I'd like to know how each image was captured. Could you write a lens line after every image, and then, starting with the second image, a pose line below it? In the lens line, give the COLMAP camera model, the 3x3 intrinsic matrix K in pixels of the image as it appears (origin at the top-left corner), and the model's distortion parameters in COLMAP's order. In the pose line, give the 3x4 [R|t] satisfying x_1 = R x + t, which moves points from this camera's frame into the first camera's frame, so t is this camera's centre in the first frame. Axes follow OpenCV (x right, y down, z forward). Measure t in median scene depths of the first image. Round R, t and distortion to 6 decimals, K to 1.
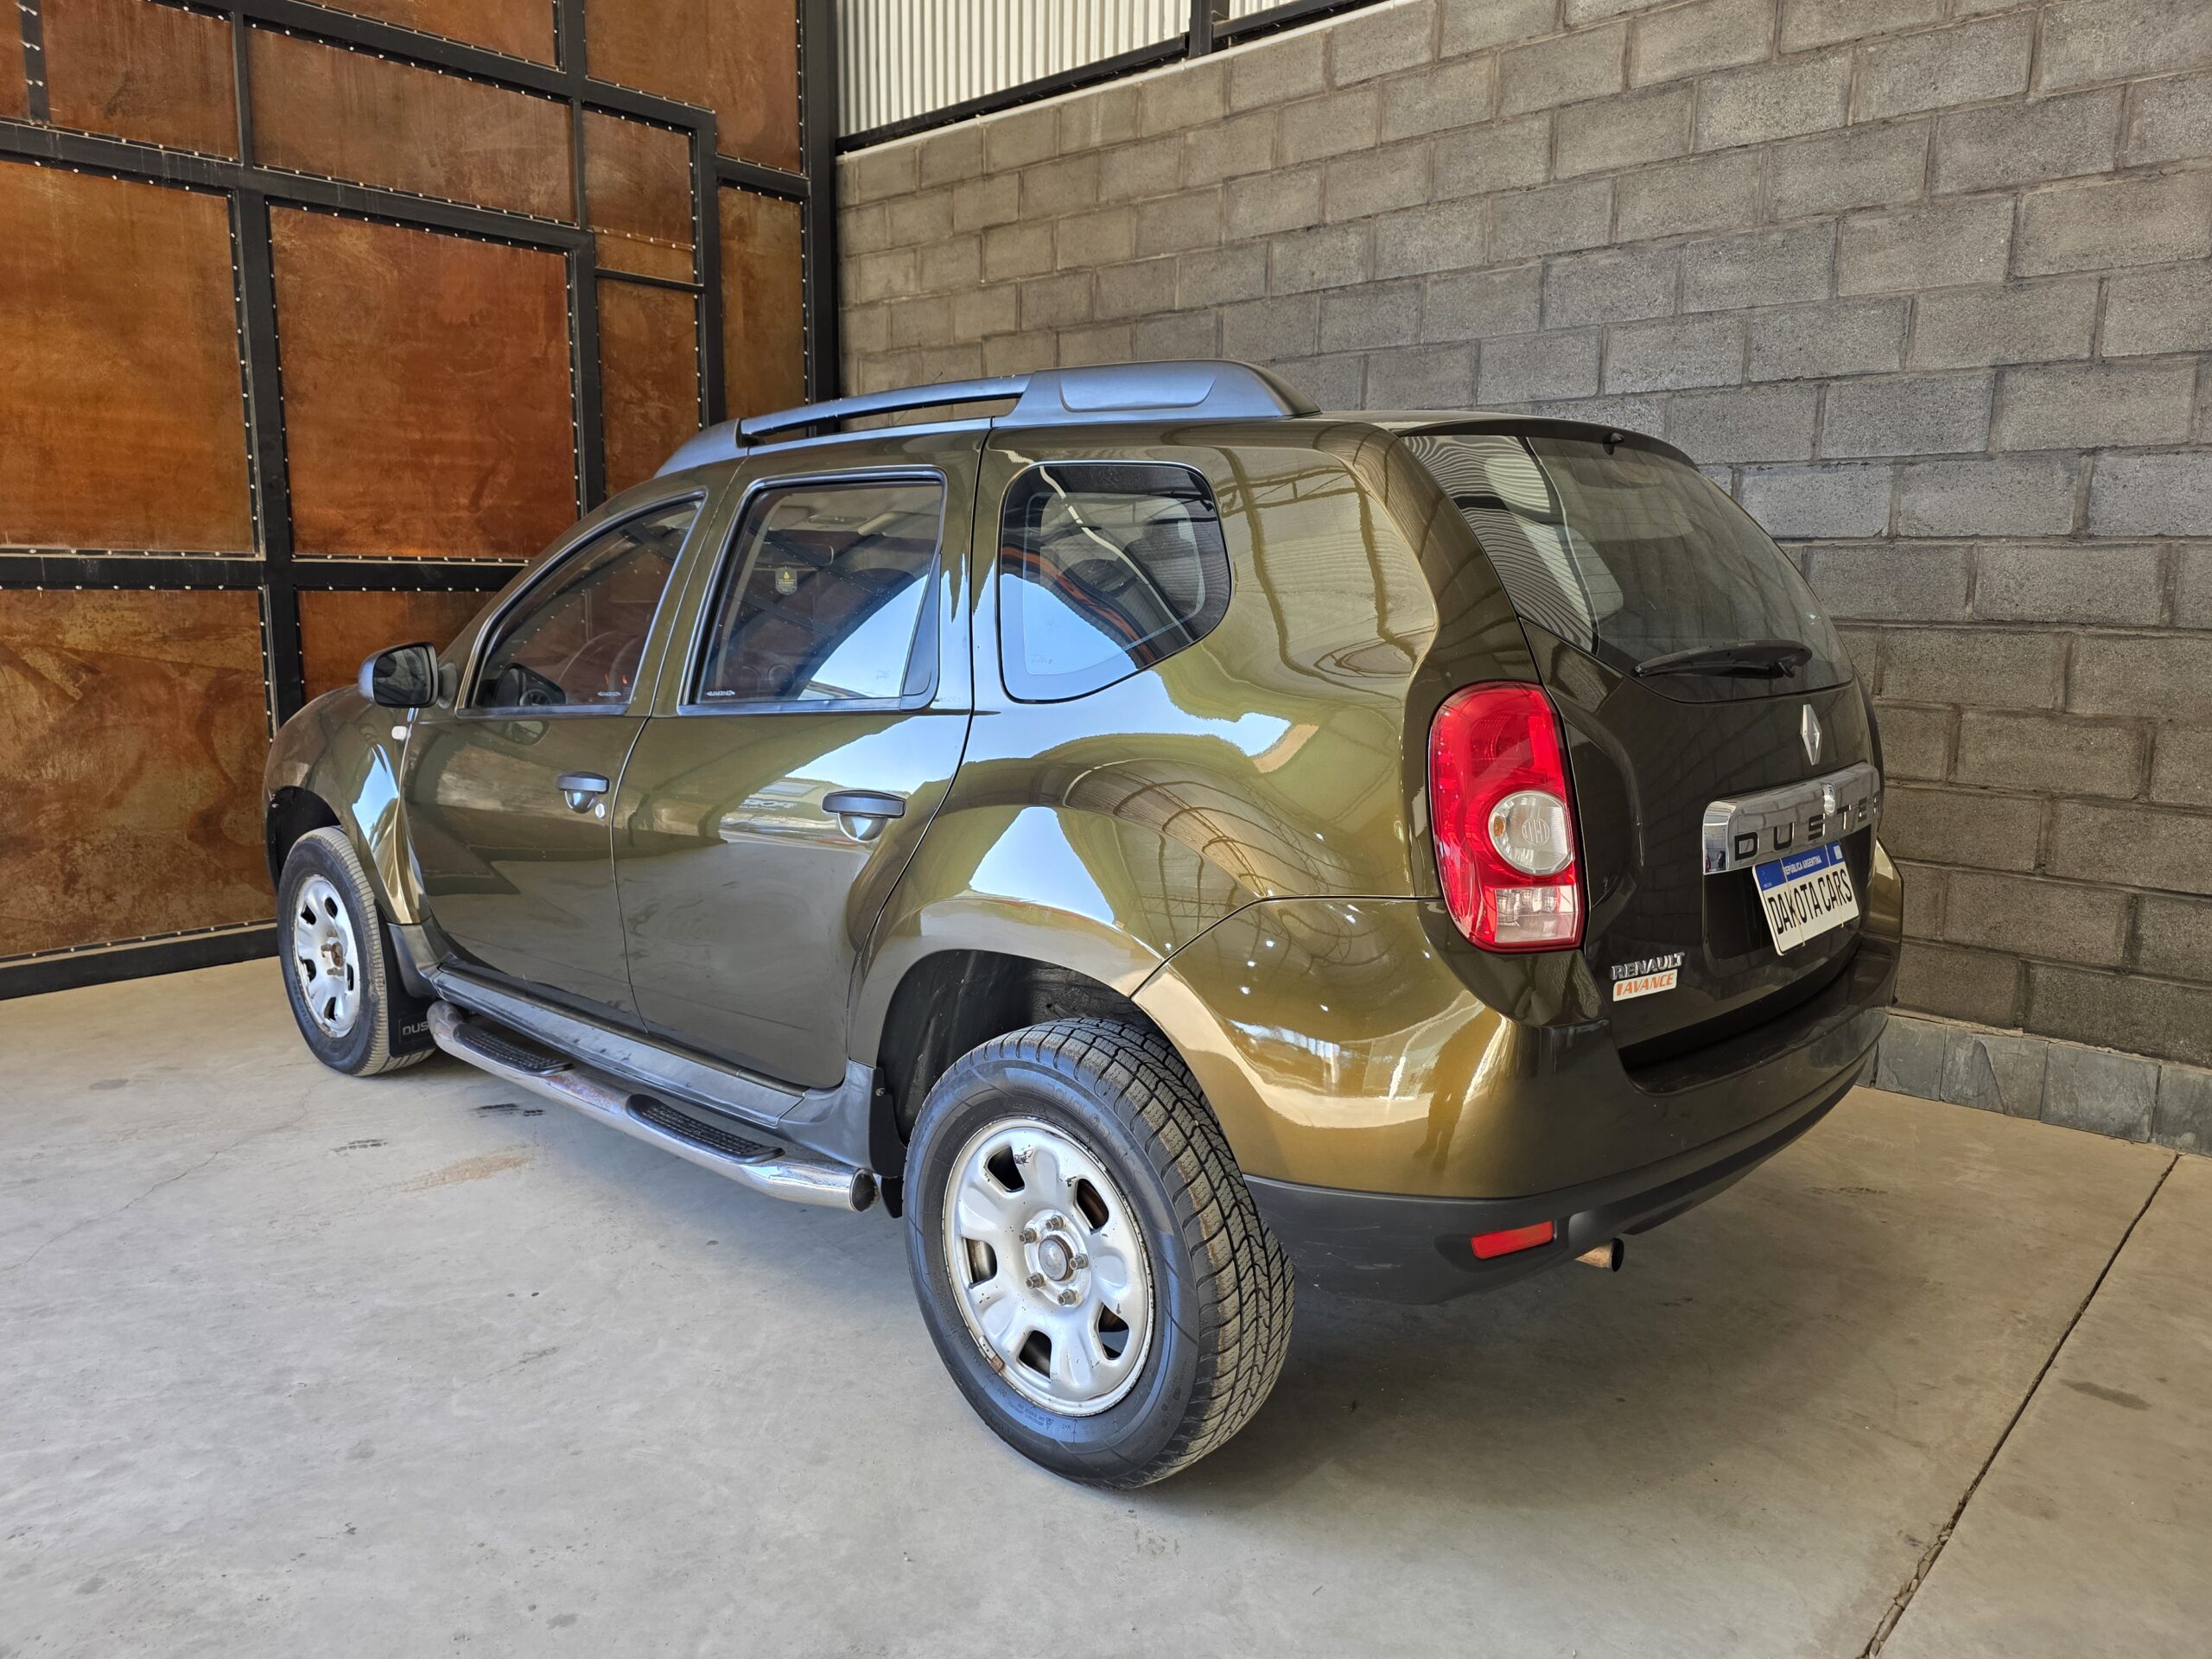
lens RADIAL K [[1498.5, 0, 1087.6], [0, 1498.5, 807.5], [0, 0, 1]] dist [0.047092, -0.045235]
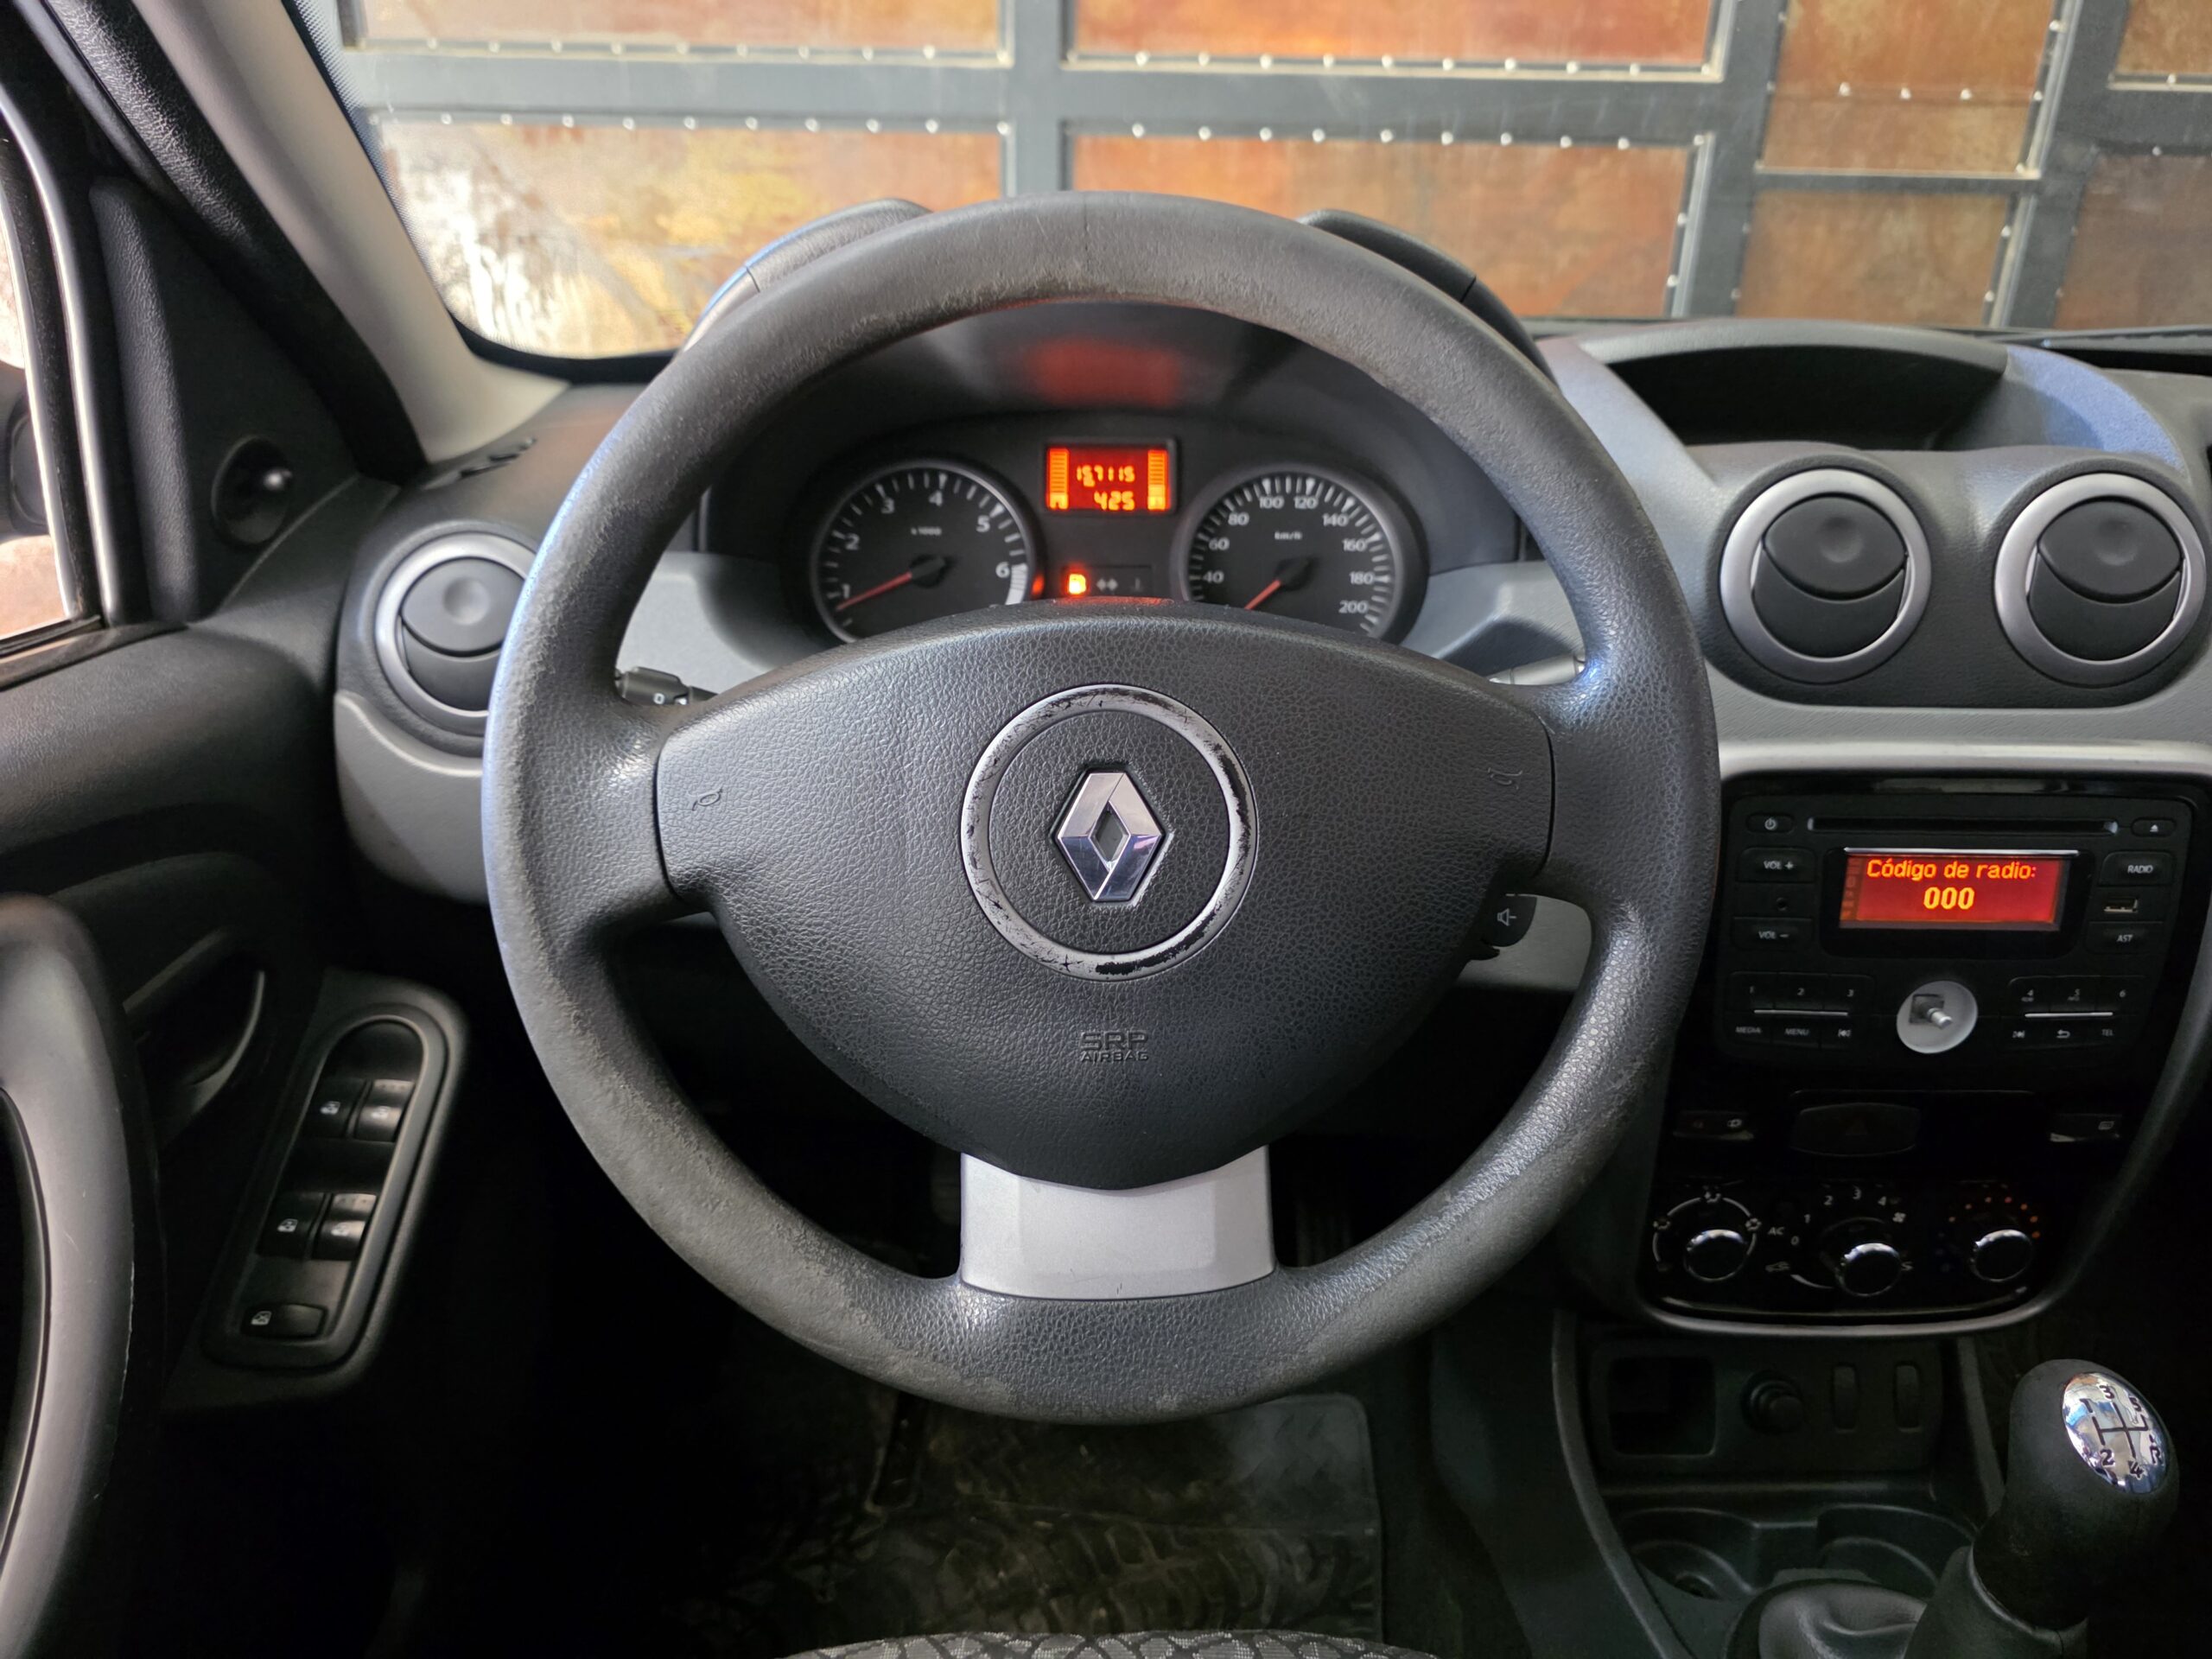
lens RADIAL K [[1498.5, 0, 1137.0], [0, 1498.5, 819.2], [0, 0, 1]] dist [0.047092, -0.045235]
pose [[0.699182, 0.277935, -0.658709, -0.157769], [-0.116791, 0.953368, 0.278297, -0.088153], [0.705340, -0.117649, 0.699038, 0.798570]]
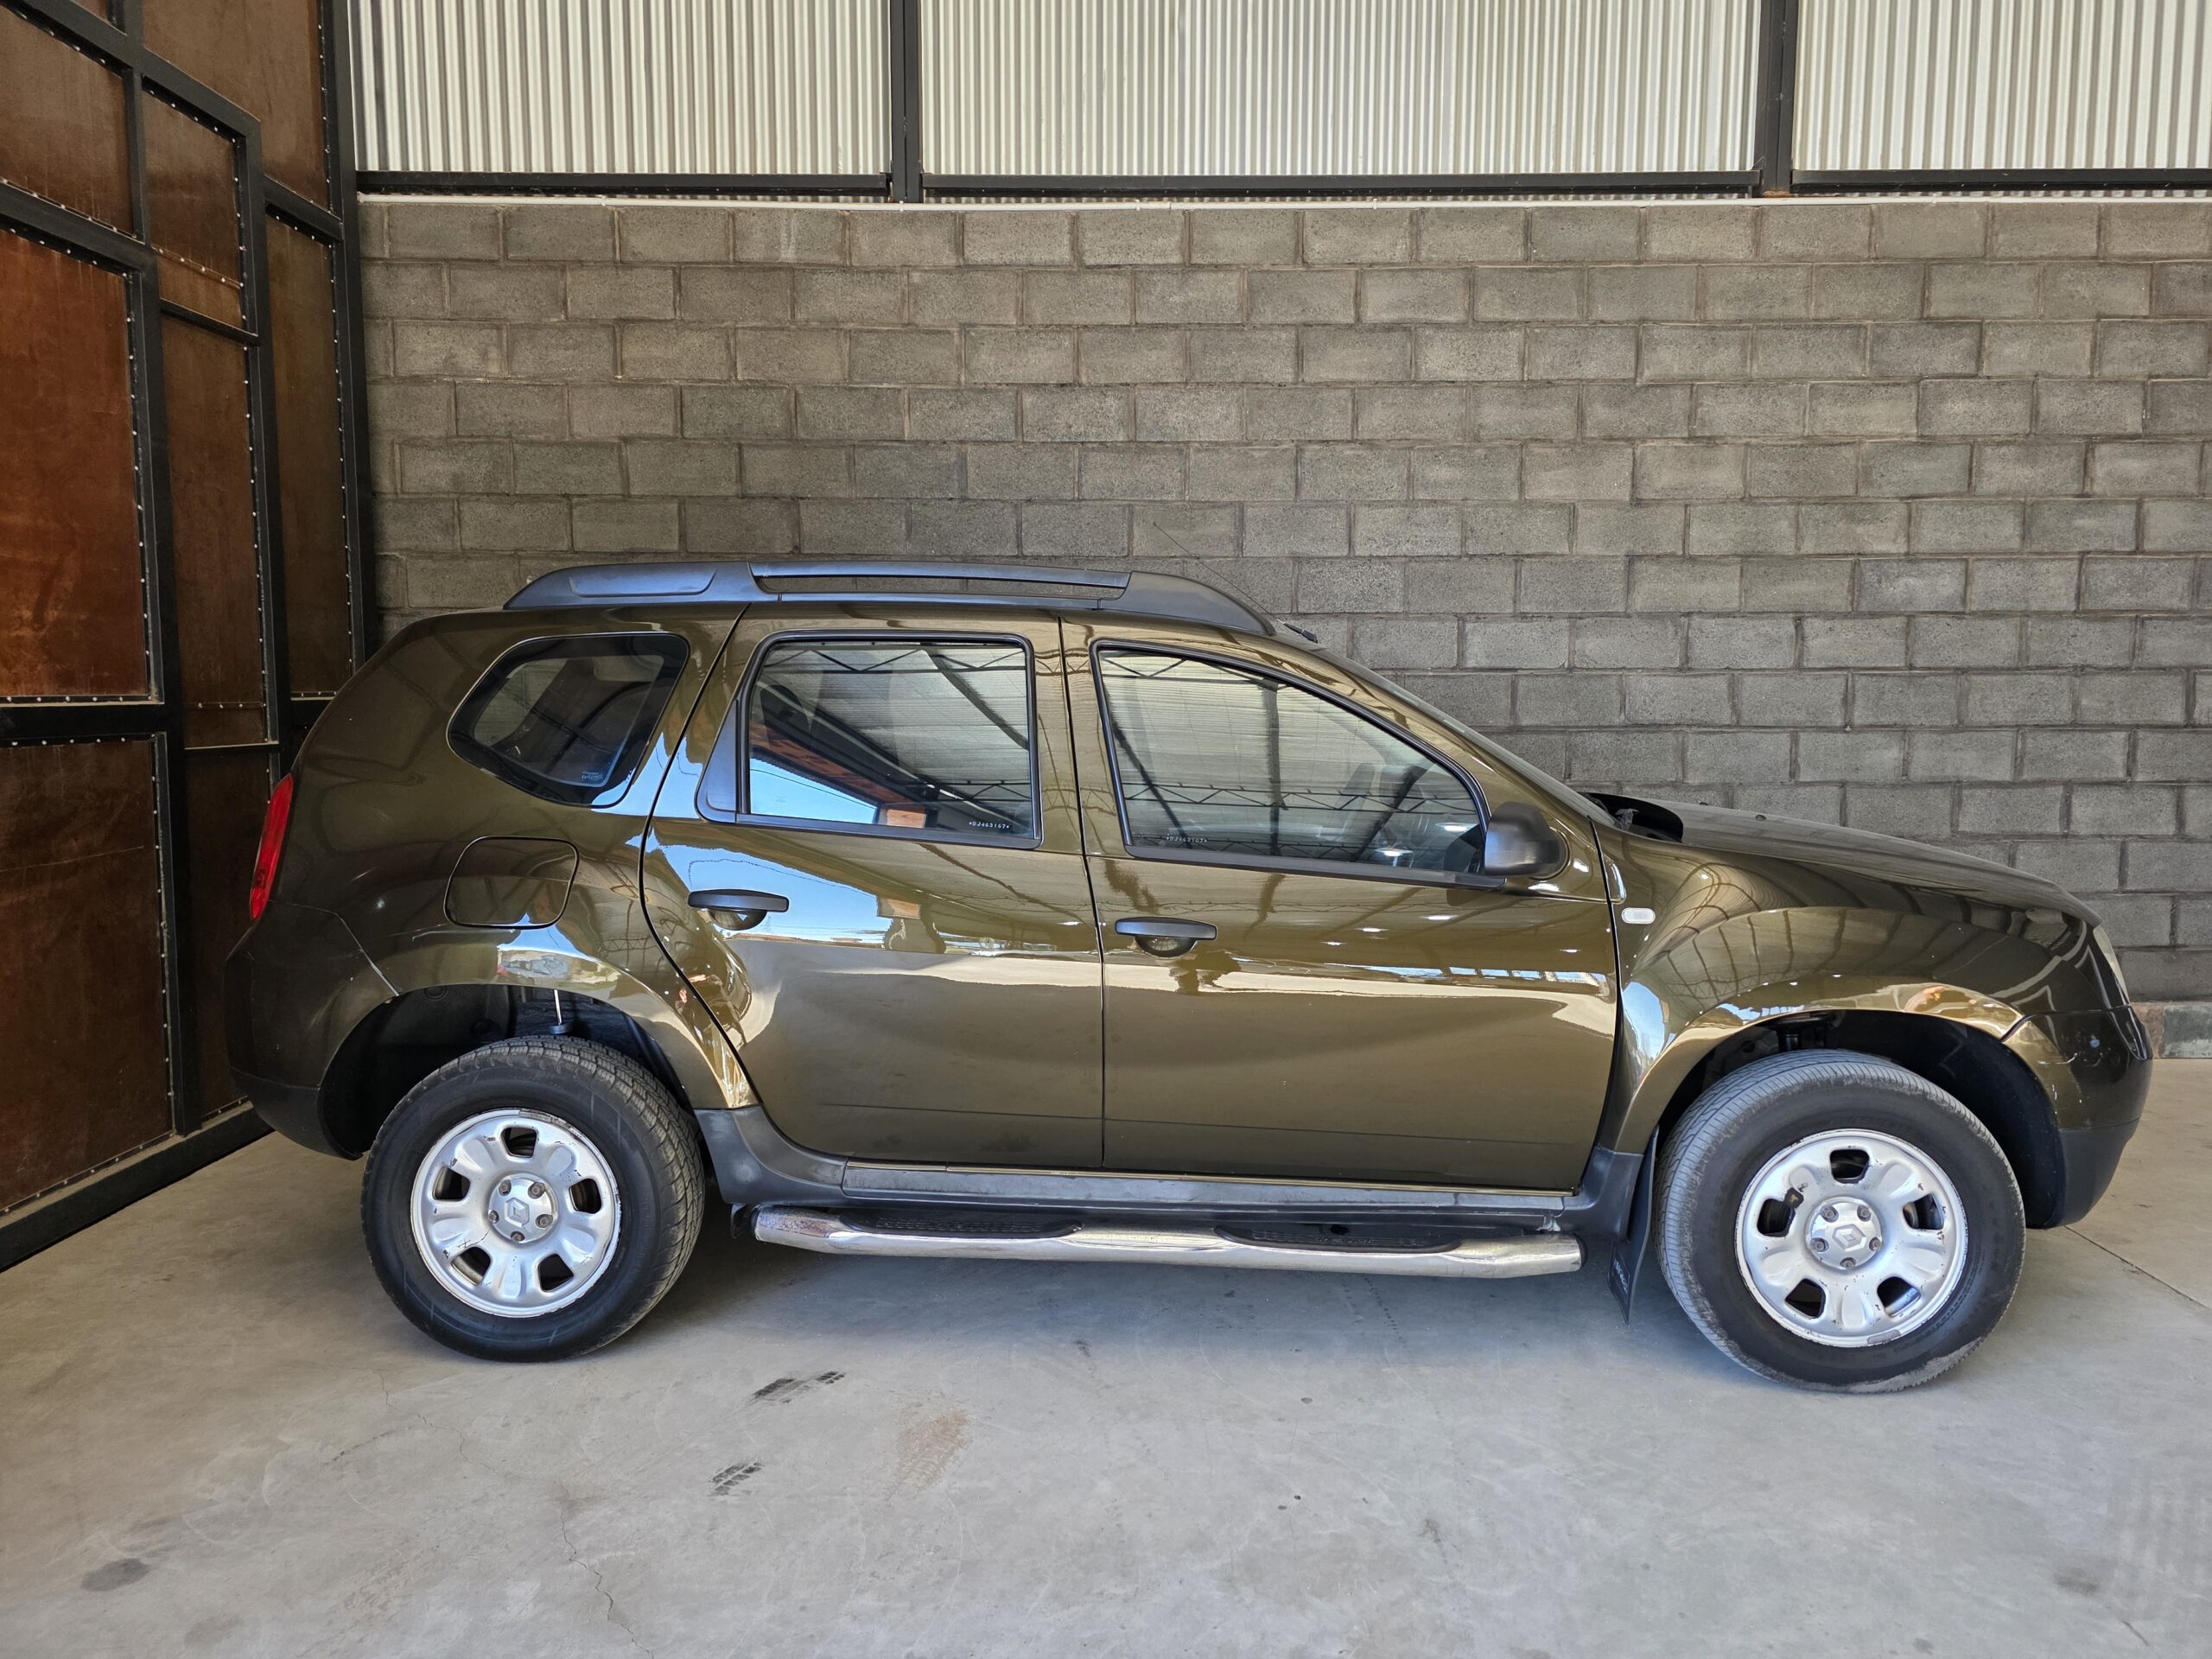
lens RADIAL K [[1498.5, 0, 1117.0], [0, 1498.5, 817.4], [0, 0, 1]] dist [0.047092, -0.045235]
pose [[0.730985, -0.073936, 0.678376, -0.689093], [0.113532, 0.993435, -0.014063, -0.061605], [-0.672883, 0.087297, 0.734580, 0.233873]]
